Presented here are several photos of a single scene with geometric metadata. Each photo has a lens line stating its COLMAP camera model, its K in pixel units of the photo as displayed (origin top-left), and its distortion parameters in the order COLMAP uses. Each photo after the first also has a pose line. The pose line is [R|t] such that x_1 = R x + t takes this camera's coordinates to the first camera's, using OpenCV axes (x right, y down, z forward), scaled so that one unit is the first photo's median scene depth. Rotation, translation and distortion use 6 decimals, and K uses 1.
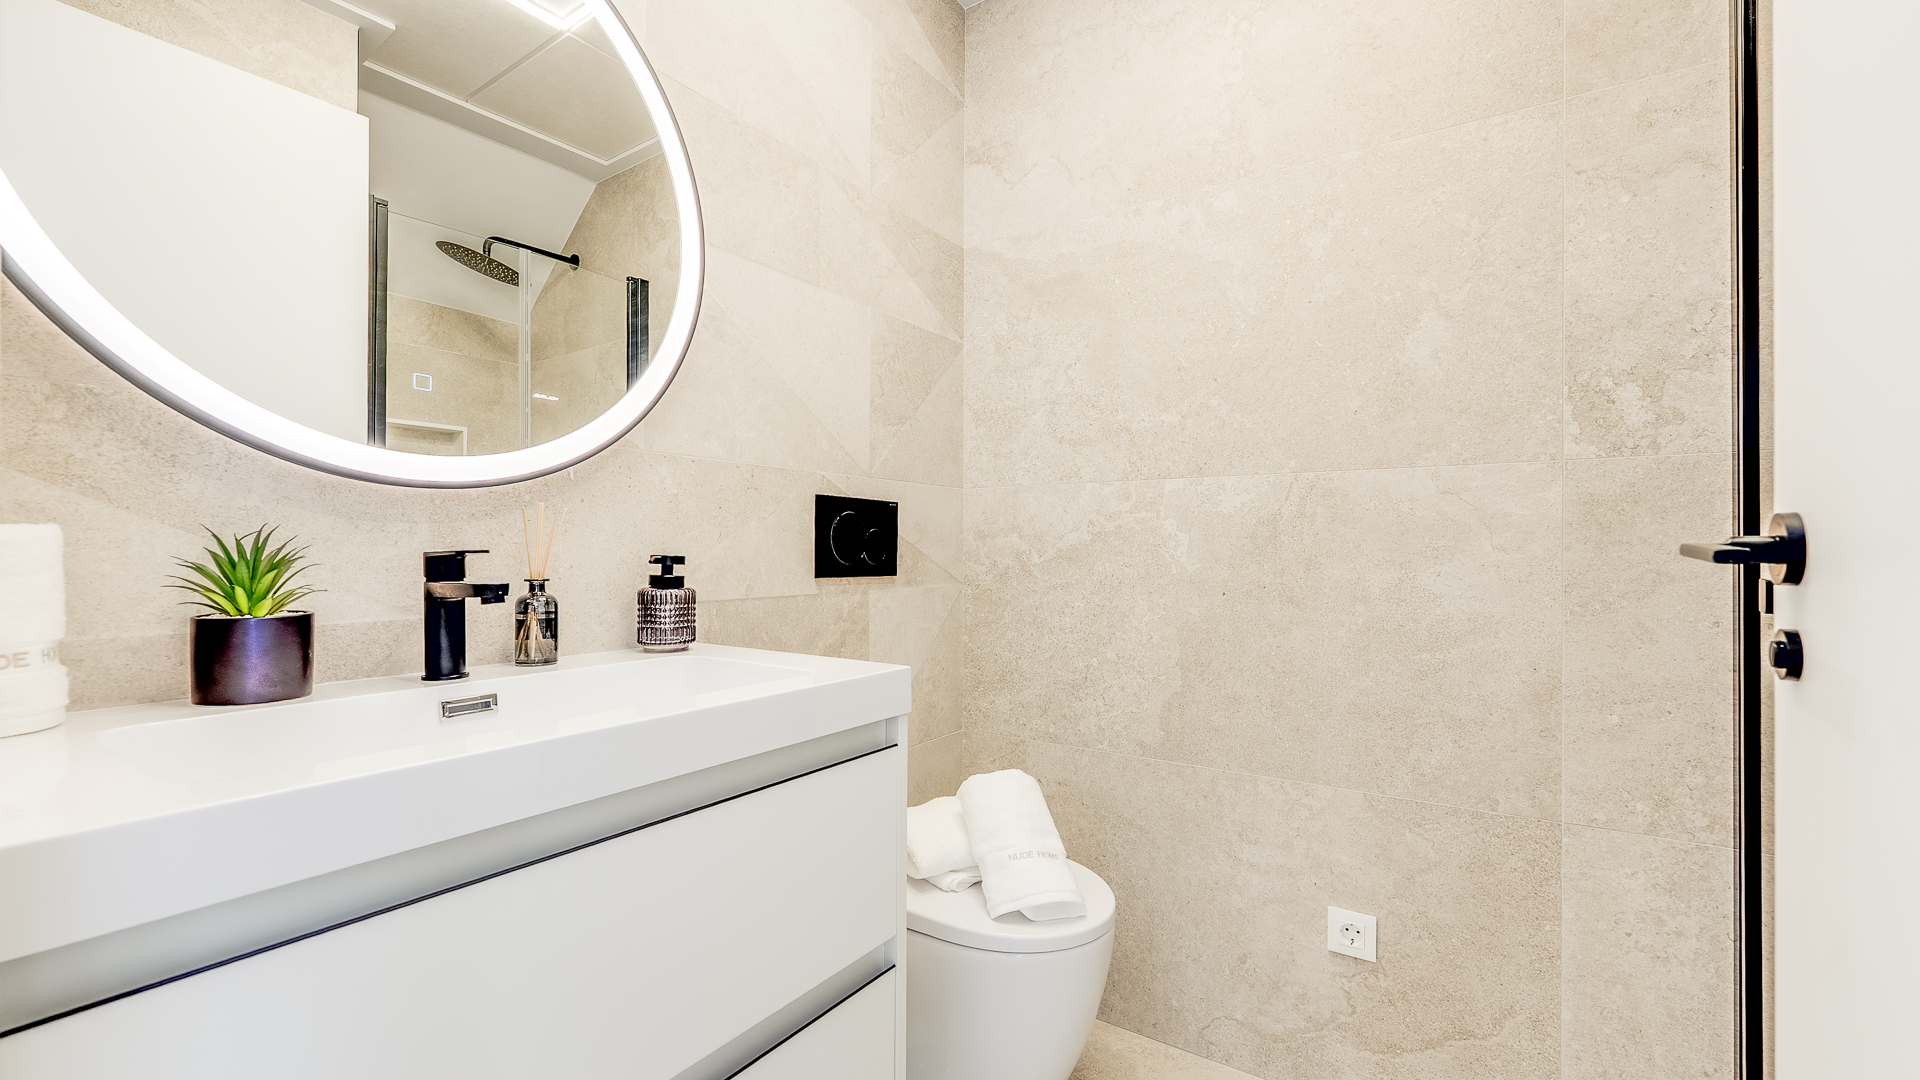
lens RADIAL K [[786.0, 0, 957.5], [0, 786.0, 540.1], [0, 0, 1]] dist [-0.001441, -0.000449]
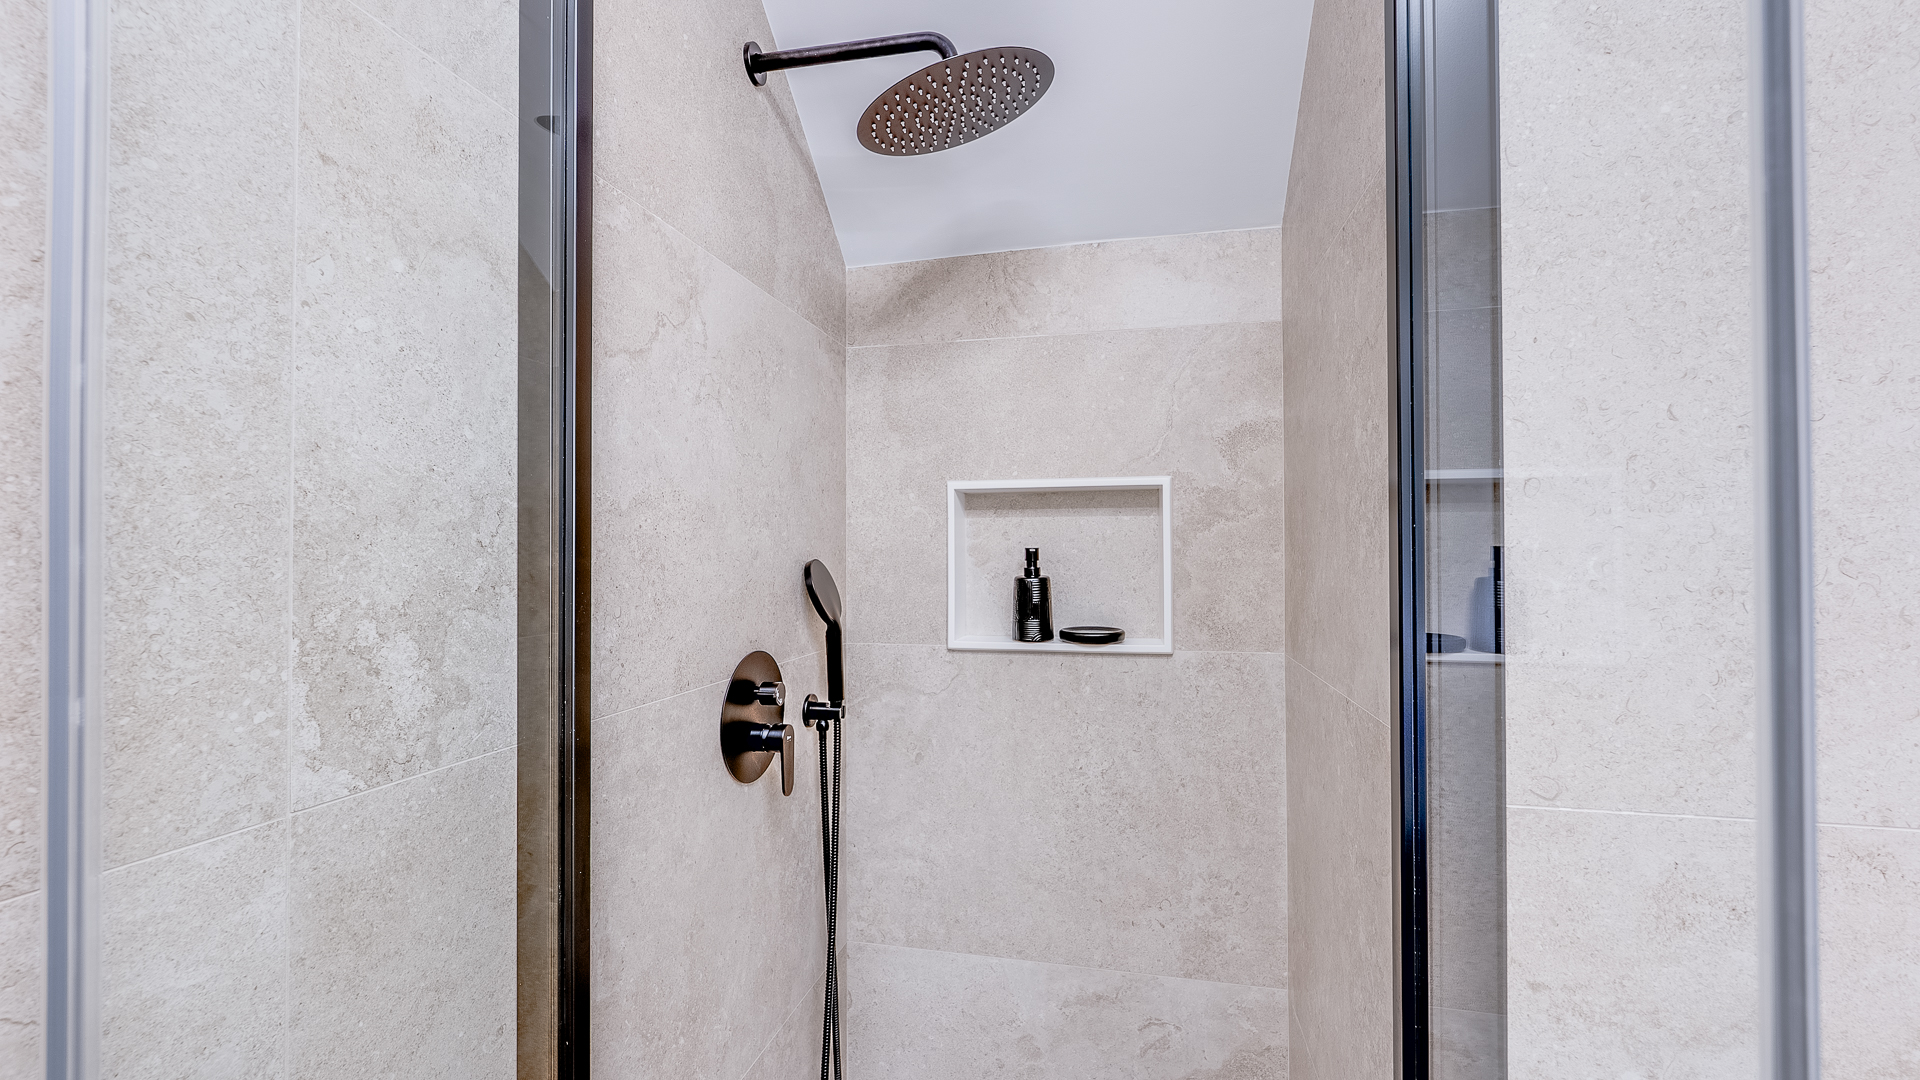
lens RADIAL K [[786.0, 0, 960.5], [0, 786.0, 540.2], [0, 0, 1]] dist [-0.001441, -0.000449]
pose [[-0.377054, 0.008550, 0.926152, 0.252151], [-0.000717, 0.999954, -0.009524, -0.254267], [-0.926191, -0.004255, -0.377031, 0.853697]]
